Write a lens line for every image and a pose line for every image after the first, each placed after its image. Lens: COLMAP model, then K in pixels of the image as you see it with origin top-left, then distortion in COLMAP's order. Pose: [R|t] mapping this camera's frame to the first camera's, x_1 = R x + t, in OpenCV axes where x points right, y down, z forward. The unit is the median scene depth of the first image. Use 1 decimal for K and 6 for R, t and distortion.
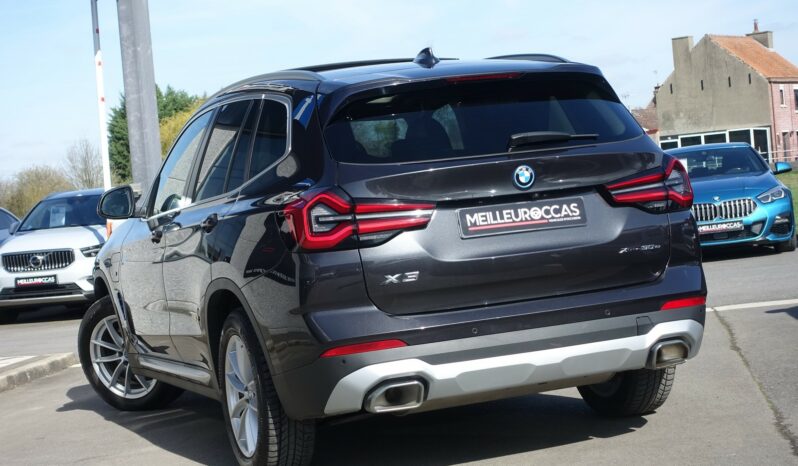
lens RADIAL K [[1601.4, 0, 399.0], [0, 1601.4, 233.0], [0, 0, 1]] dist [-0.016061, -0.202462]
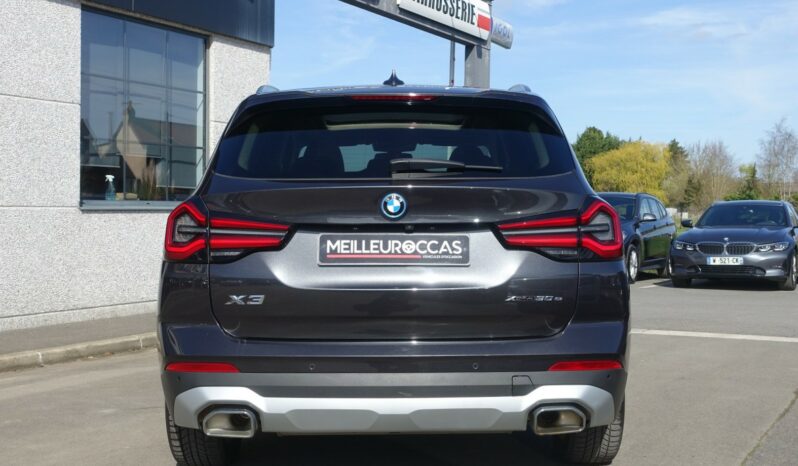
lens RADIAL K [[984.3, 0, 399.0], [0, 984.3, 233.0], [0, 0, 1]] dist [0.007603, 0.009425]
pose [[0.932071, 0.105039, -0.346713, 0.272964], [-0.100897, 0.994444, 0.030033, -0.036358], [0.347941, 0.006989, 0.937490, 0.468458]]
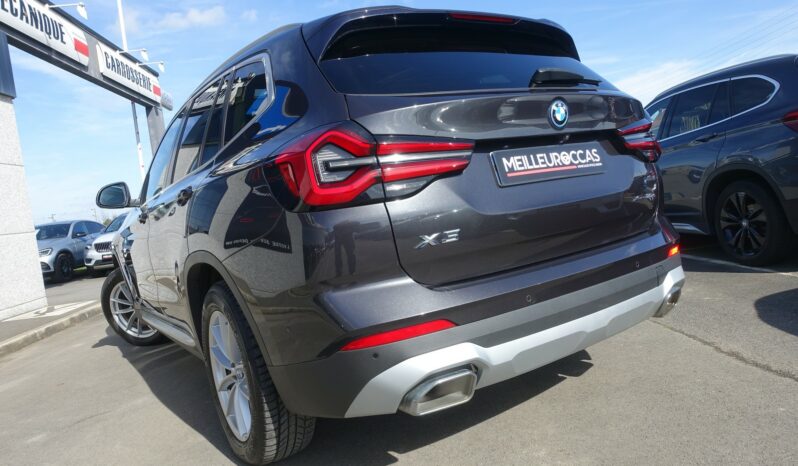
lens RADIAL K [[554.3, 0, 399.0], [0, 554.3, 233.0], [0, 0, 1]] dist [-0.006917, 0.000673]
pose [[0.974409, -0.050165, 0.219113, -0.073587], [0.047650, 0.998724, 0.016752, 0.019482], [-0.219674, -0.005883, 0.975556, 0.716539]]
